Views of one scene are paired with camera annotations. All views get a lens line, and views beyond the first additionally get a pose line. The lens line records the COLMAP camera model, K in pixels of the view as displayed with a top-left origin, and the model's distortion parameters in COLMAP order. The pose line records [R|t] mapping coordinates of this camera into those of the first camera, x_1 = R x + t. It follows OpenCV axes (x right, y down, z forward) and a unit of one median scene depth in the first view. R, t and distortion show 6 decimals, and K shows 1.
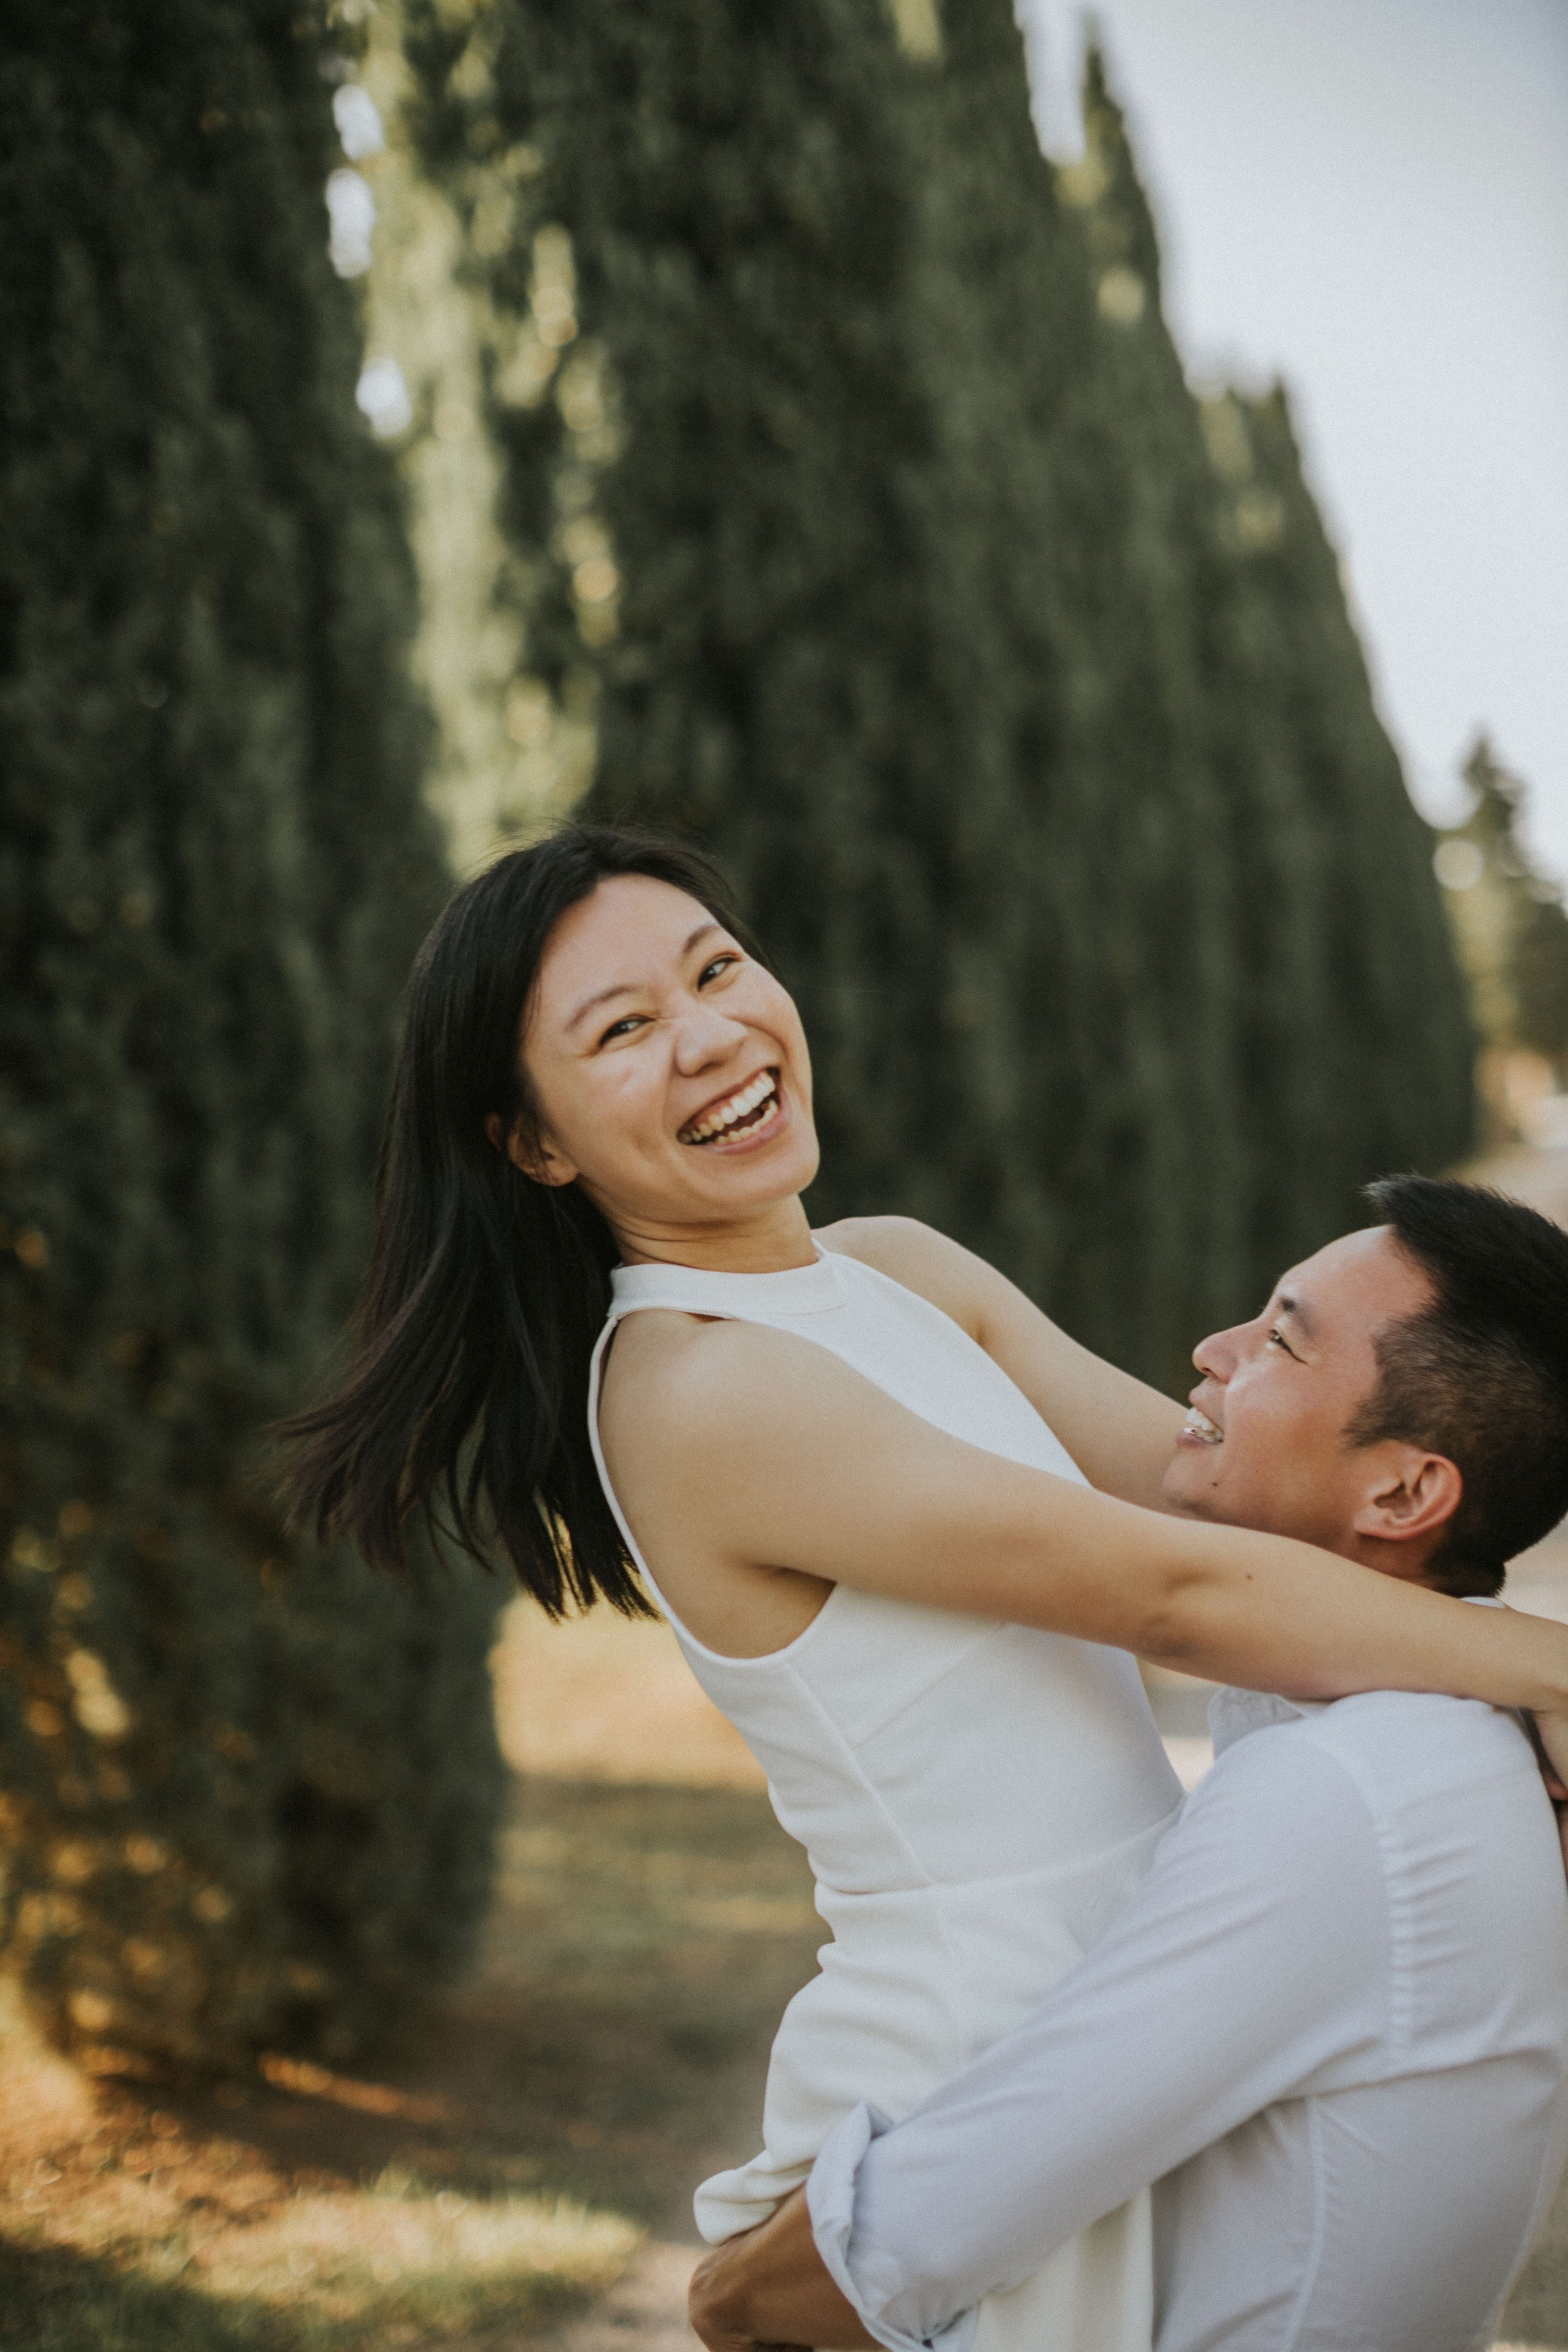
lens RADIAL K [[3380.9, 0, 785.9], [0, 3380.9, 1176.7], [0, 0, 1]] dist [-0.147980, 0.000000]
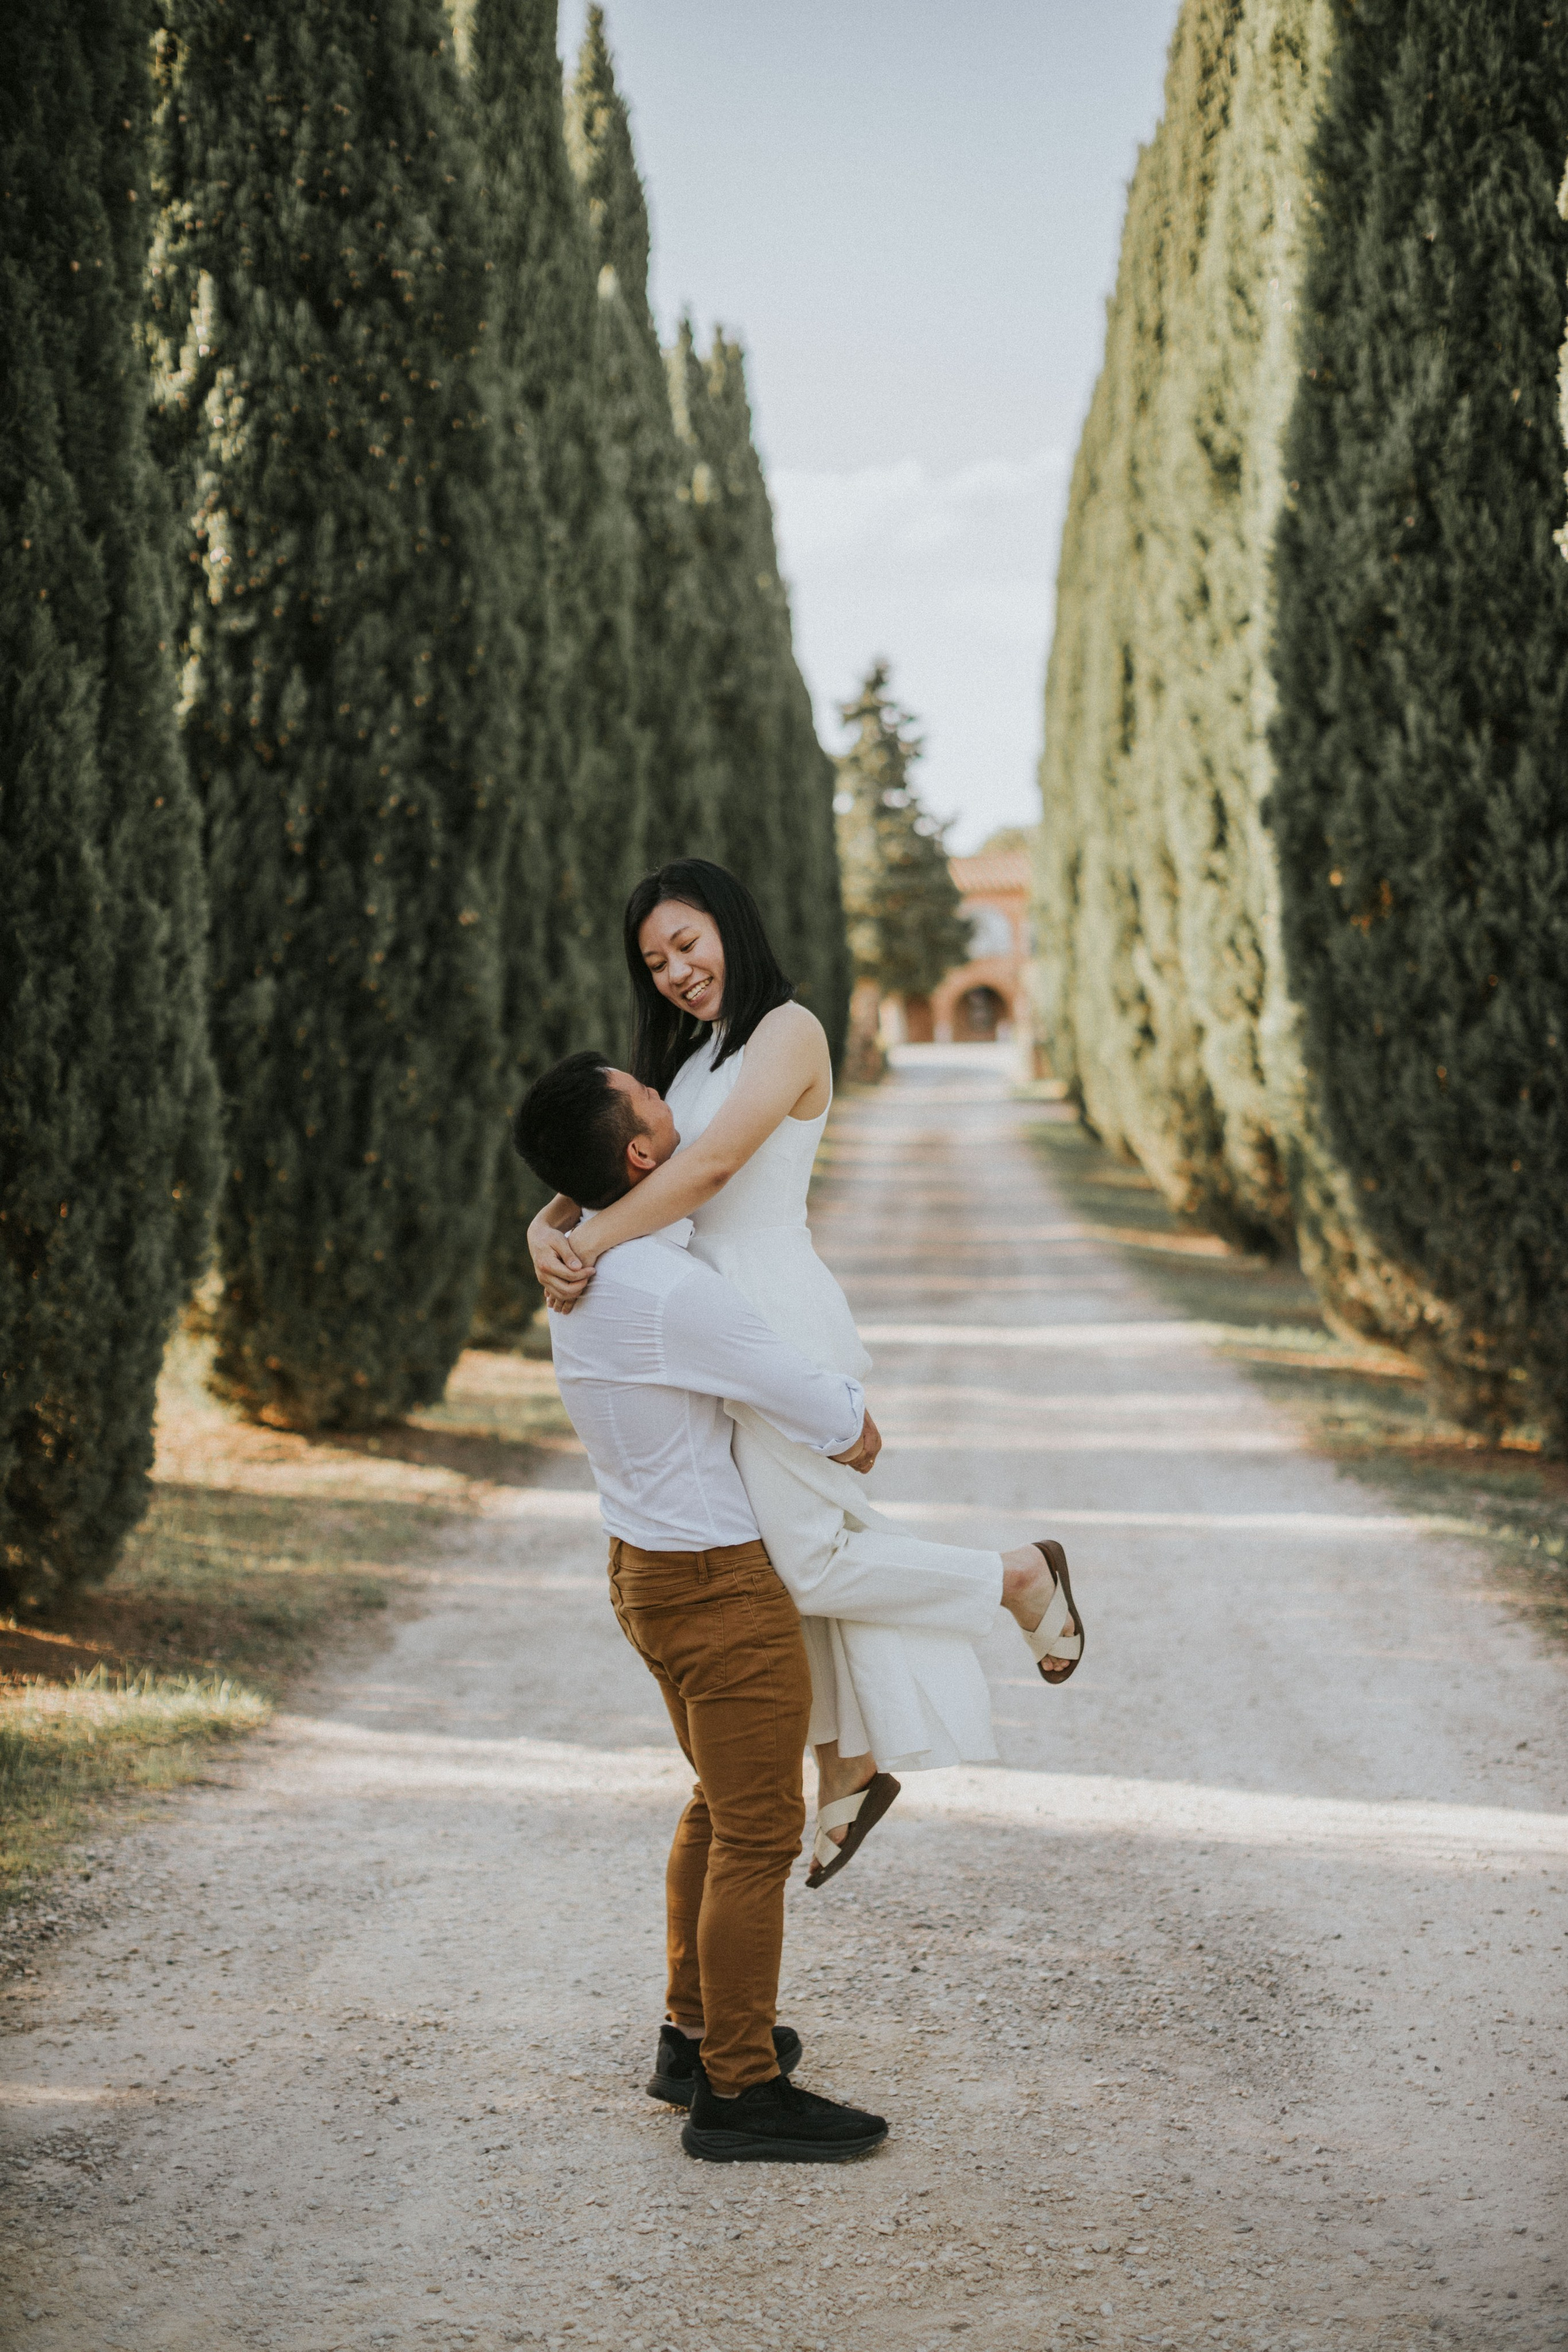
lens RADIAL K [[3380.9, 0, 783.4], [0, 3380.9, 1175.4], [0, 0, 1]] dist [-0.147980, 0.000000]
pose [[0.978287, 0.085835, 0.188646, -0.064496], [-0.091543, 0.995564, 0.021744, 0.009426], [-0.185943, -0.038541, 0.981804, -0.287900]]
